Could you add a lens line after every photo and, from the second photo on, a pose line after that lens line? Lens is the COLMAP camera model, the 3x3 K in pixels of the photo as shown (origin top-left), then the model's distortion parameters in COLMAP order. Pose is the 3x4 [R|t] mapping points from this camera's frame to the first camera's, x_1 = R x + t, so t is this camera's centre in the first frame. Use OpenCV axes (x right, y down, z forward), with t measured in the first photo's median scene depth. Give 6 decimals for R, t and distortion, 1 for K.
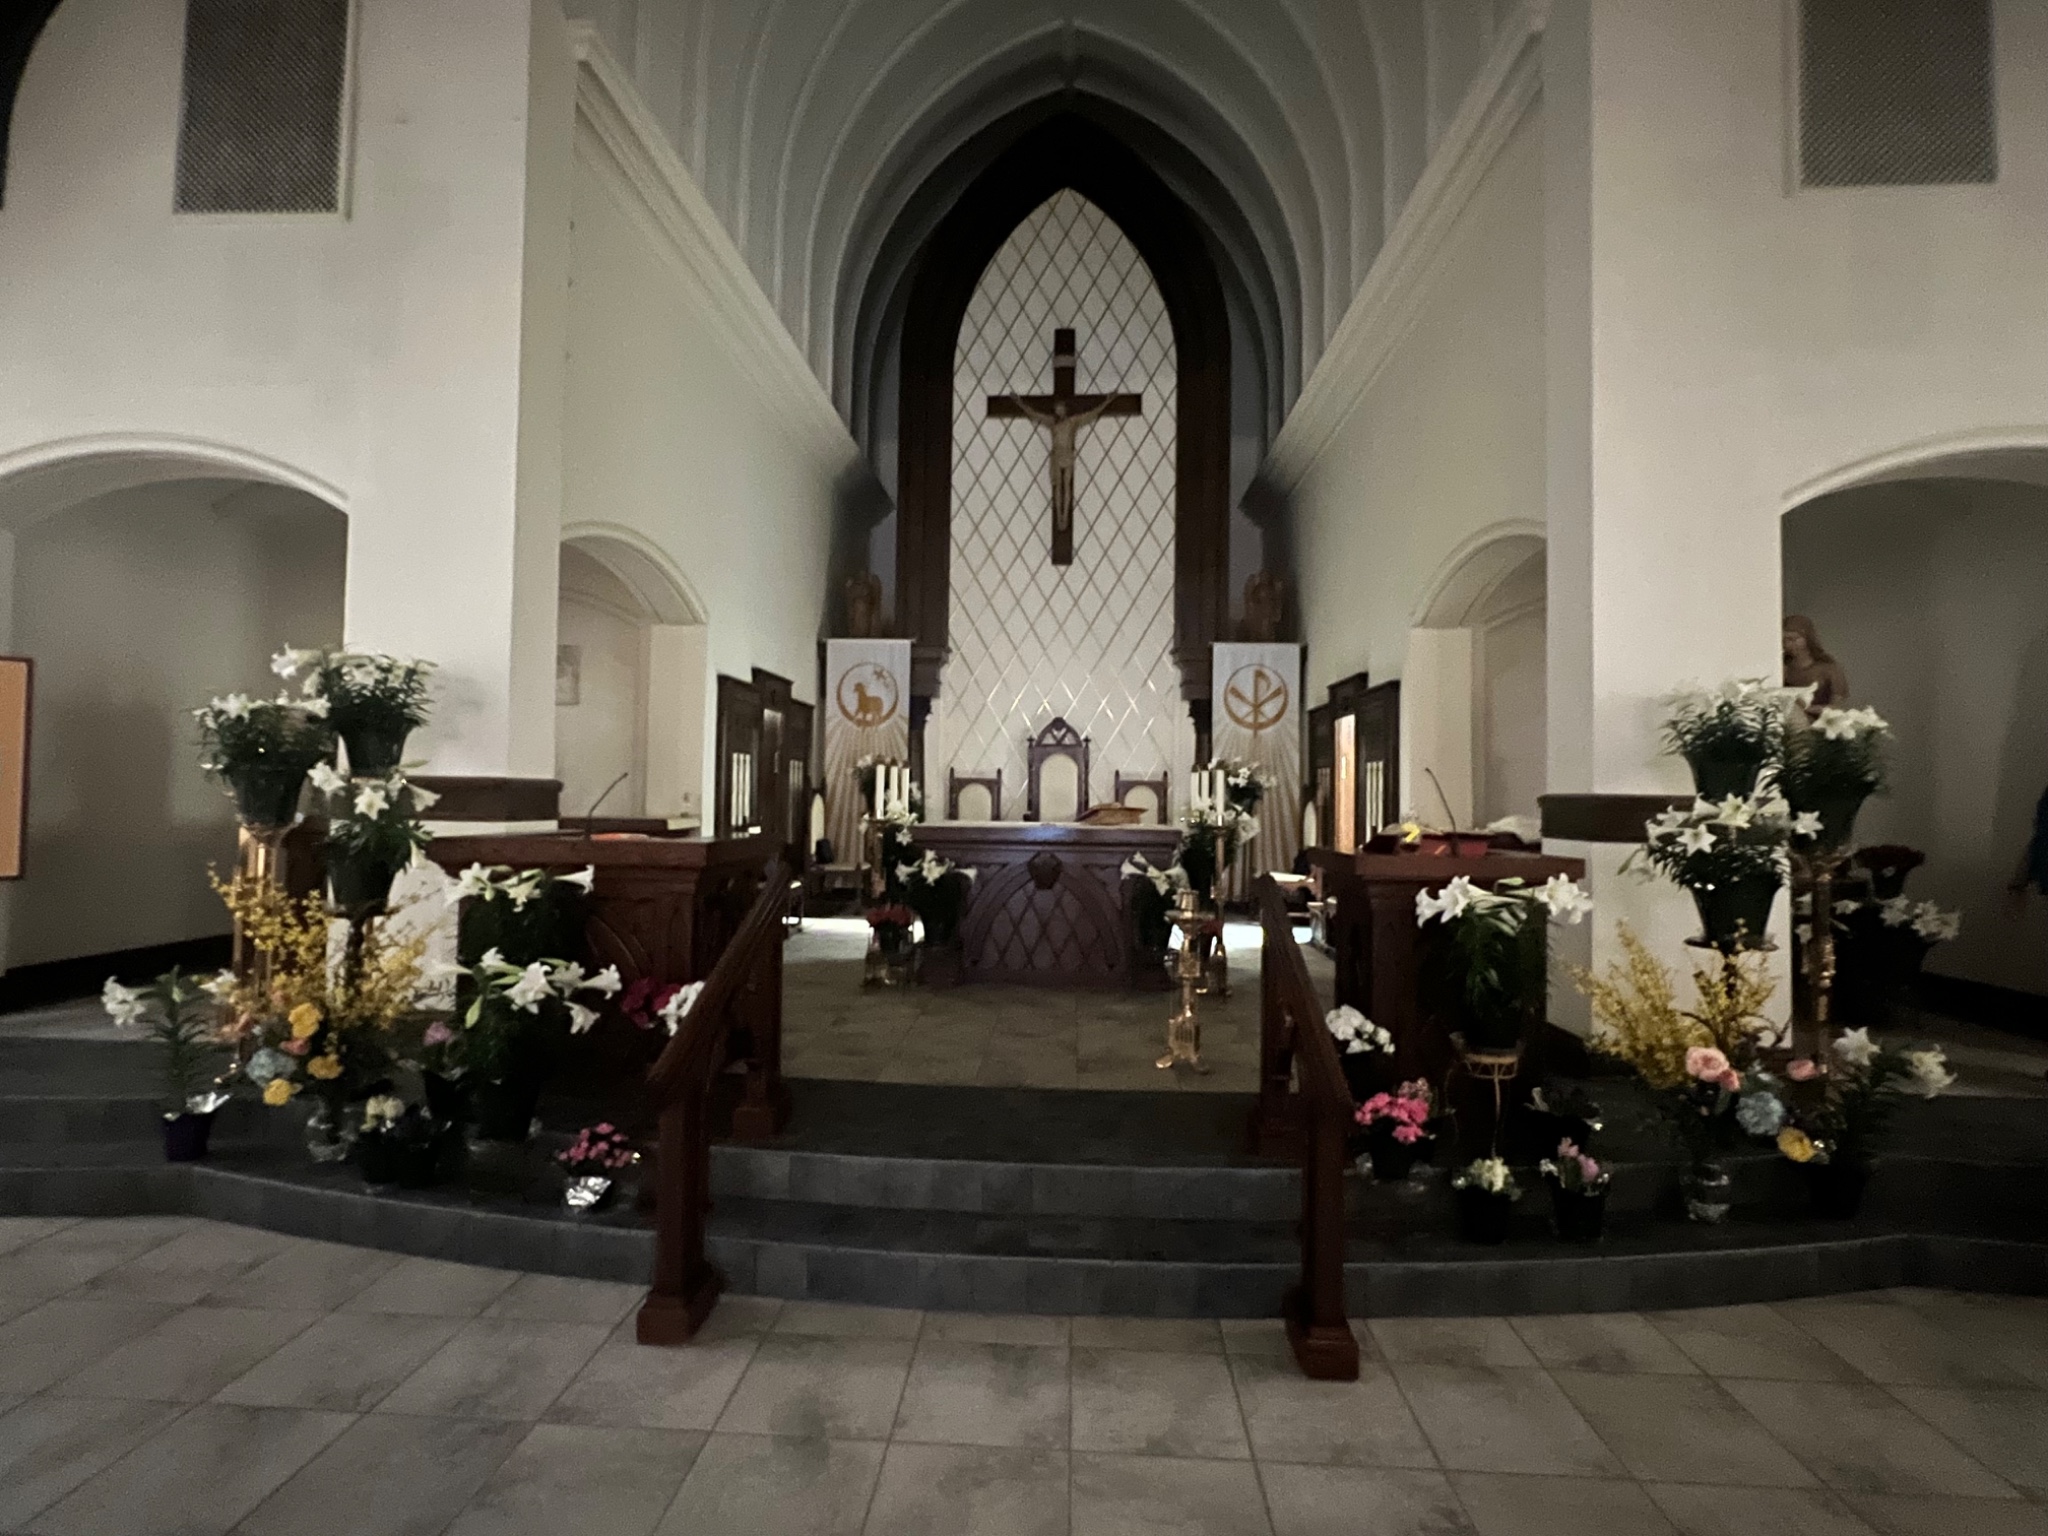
lens RADIAL K [[978.6, 0, 1024.0], [0, 978.6, 768.0], [0, 0, 1]] dist [-0.001996, 0.000464]
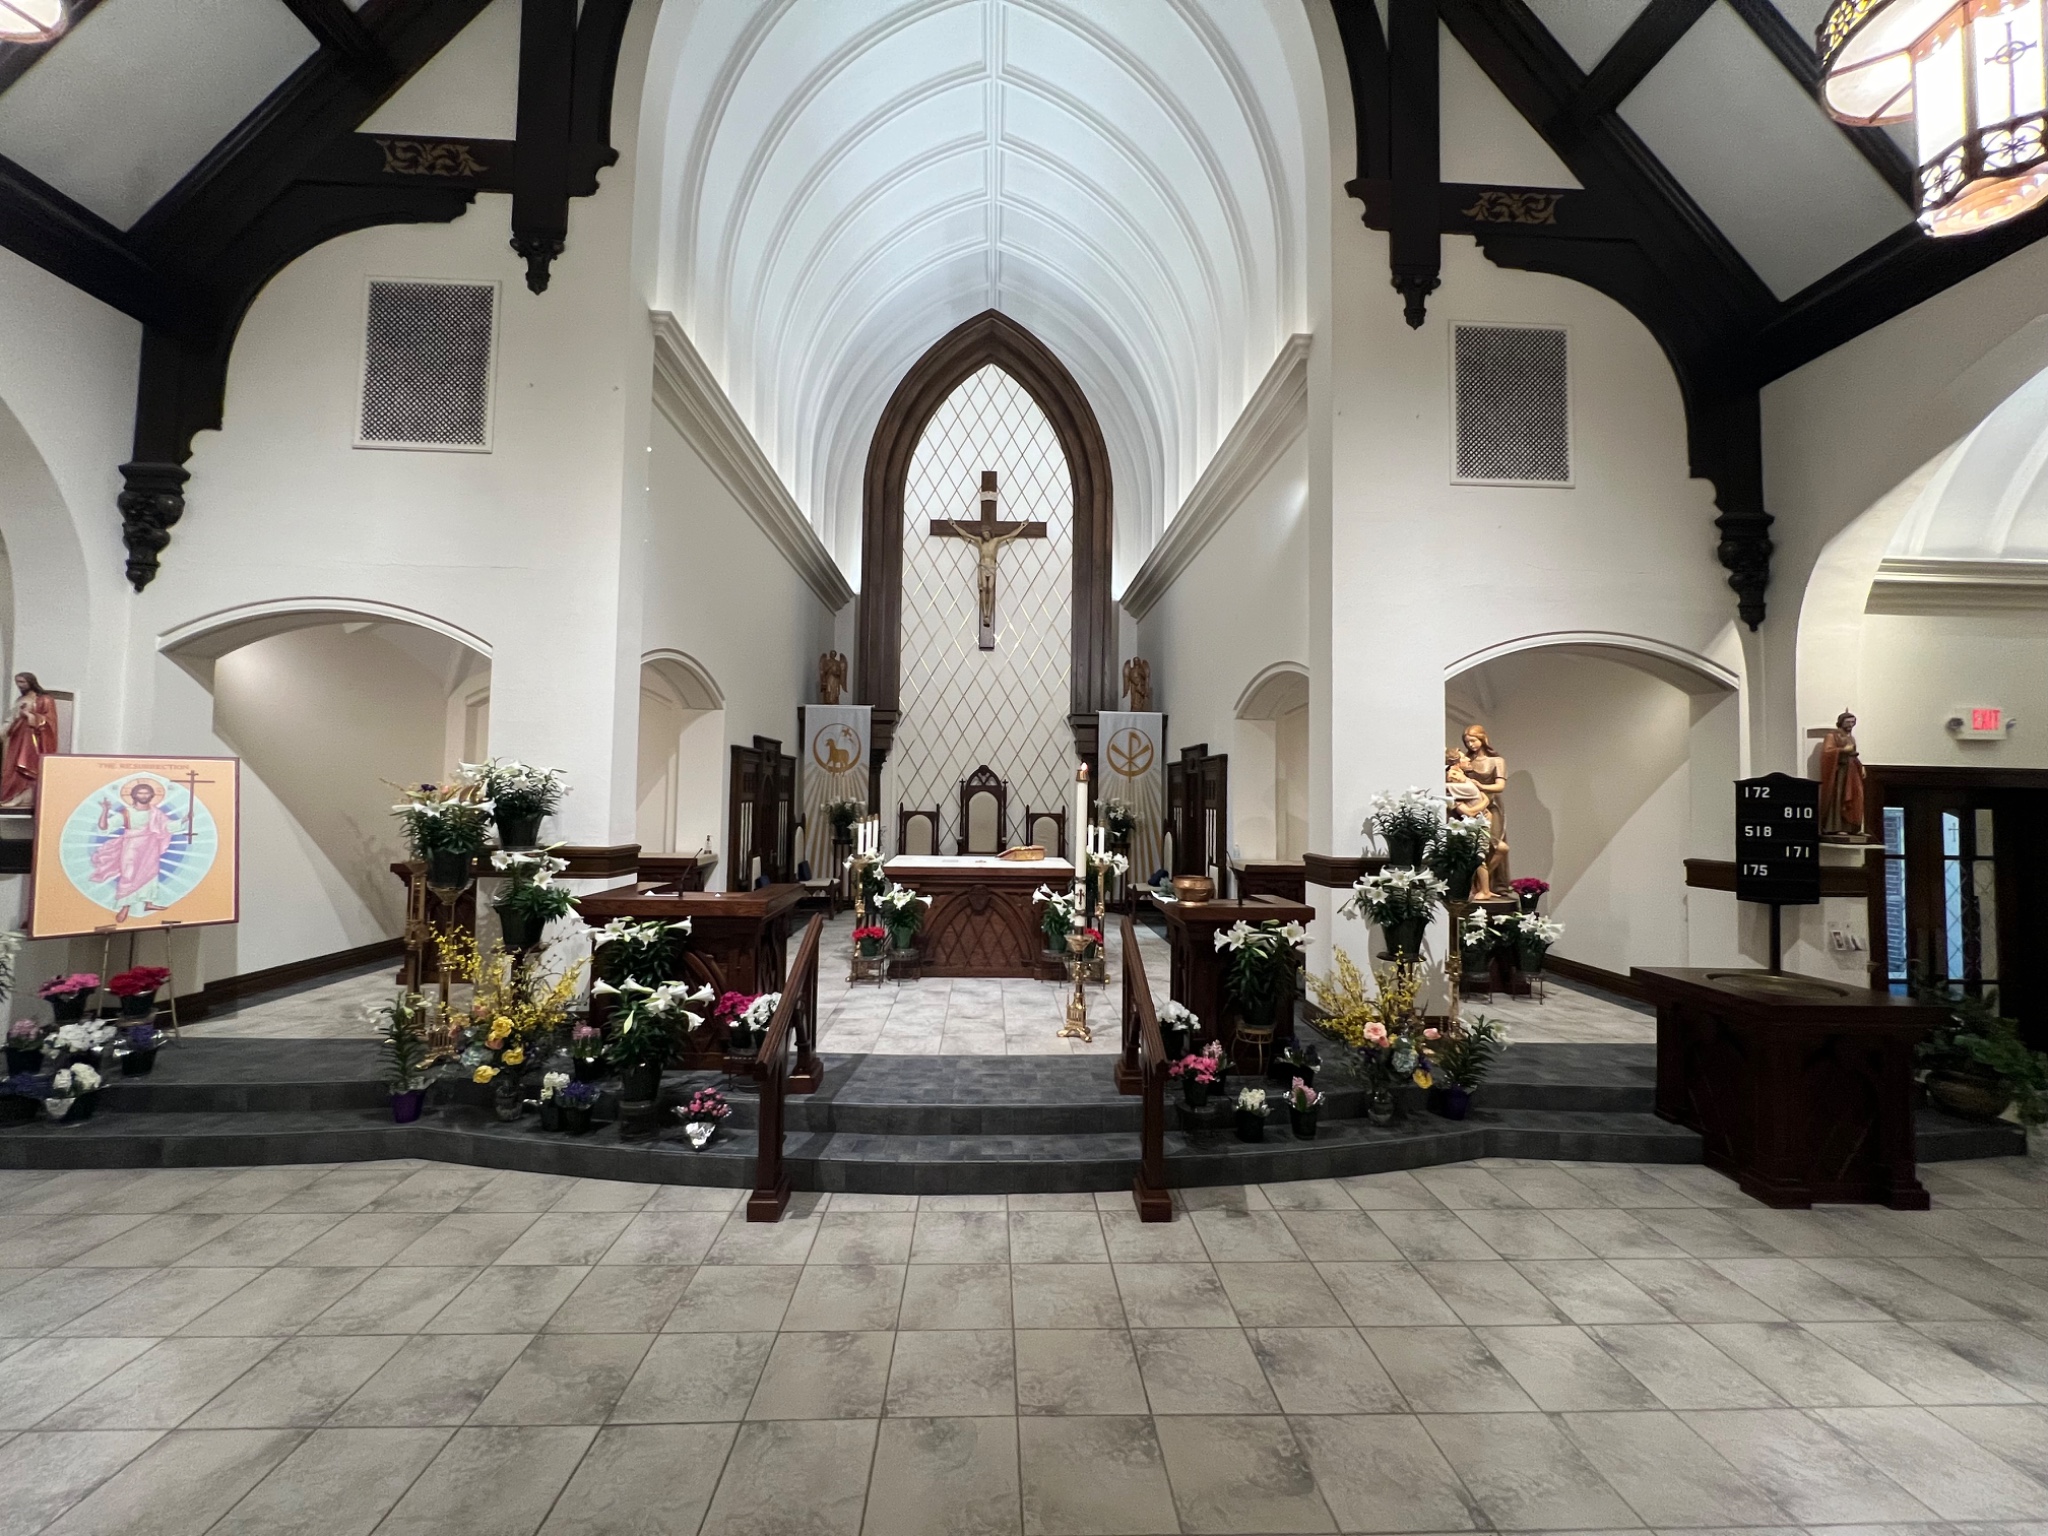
lens RADIAL K [[819.6, 0, 1023.8], [0, 819.6, 764.7], [0, 0, 1]] dist [0.000016, 0.000161]
pose [[0.995481, 0.004339, 0.094858, -0.037878], [-0.003479, 0.999951, -0.009224, -0.104007], [-0.094893, 0.008852, 0.995448, -0.259403]]
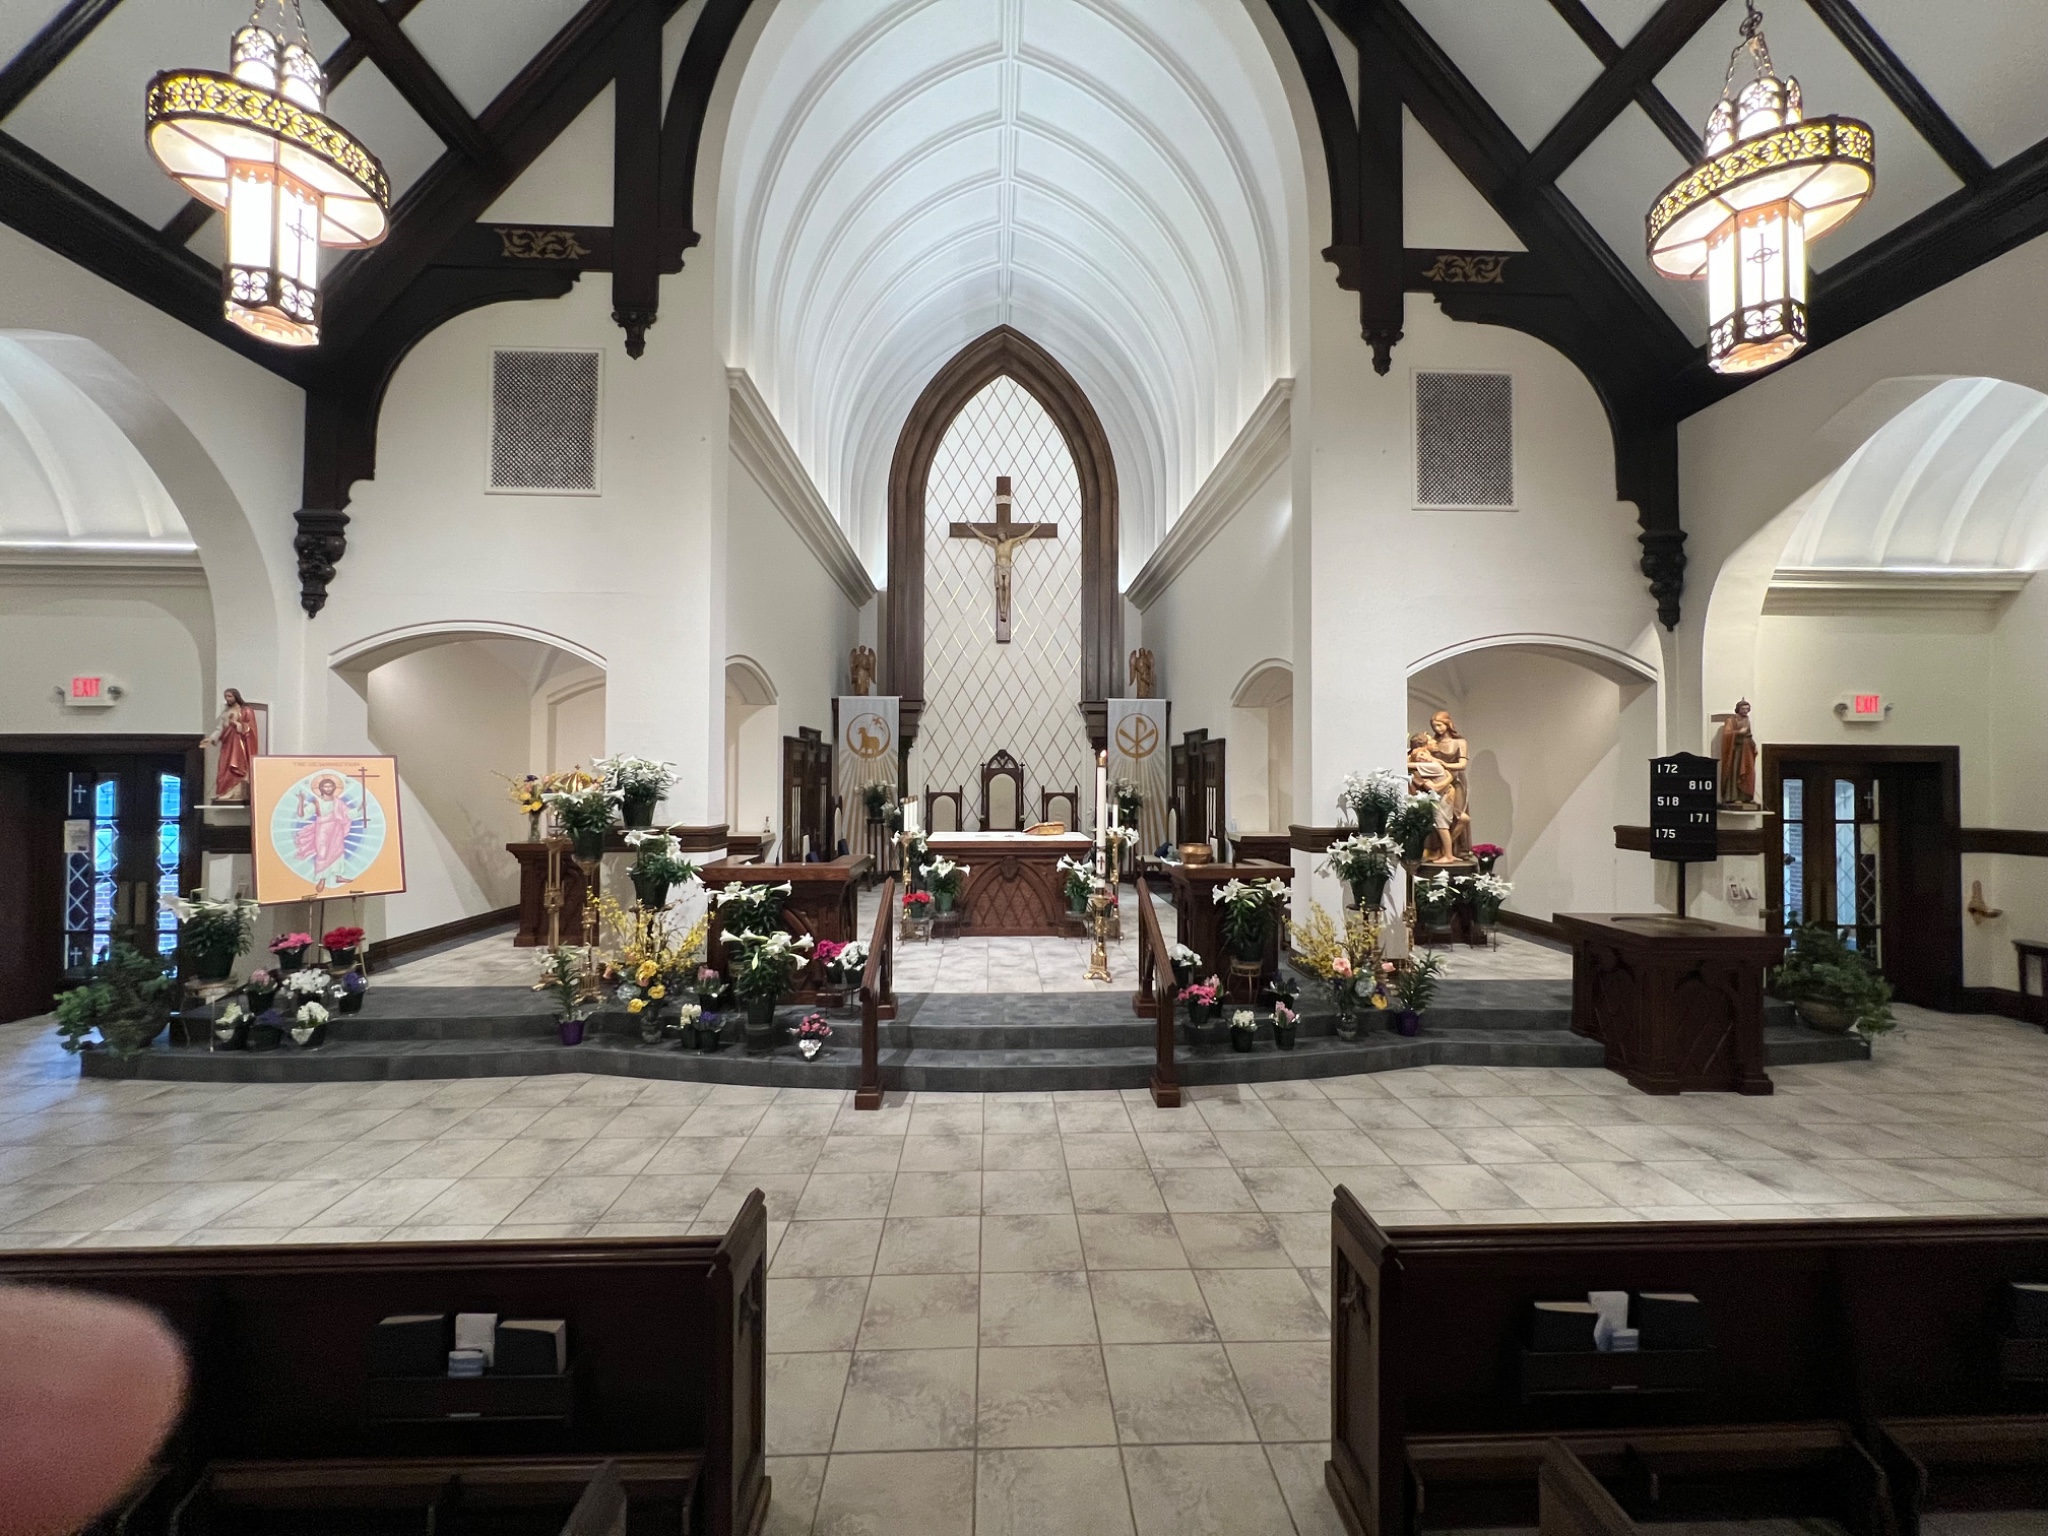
lens RADIAL K [[819.6, 0, 1023.8], [0, 819.6, 764.7], [0, 0, 1]] dist [0.000016, 0.000161]
pose [[0.995630, -0.010676, 0.092775, -0.109813], [0.009202, 0.999825, 0.016301, -0.119273], [-0.092933, -0.015377, 0.995554, -0.493557]]
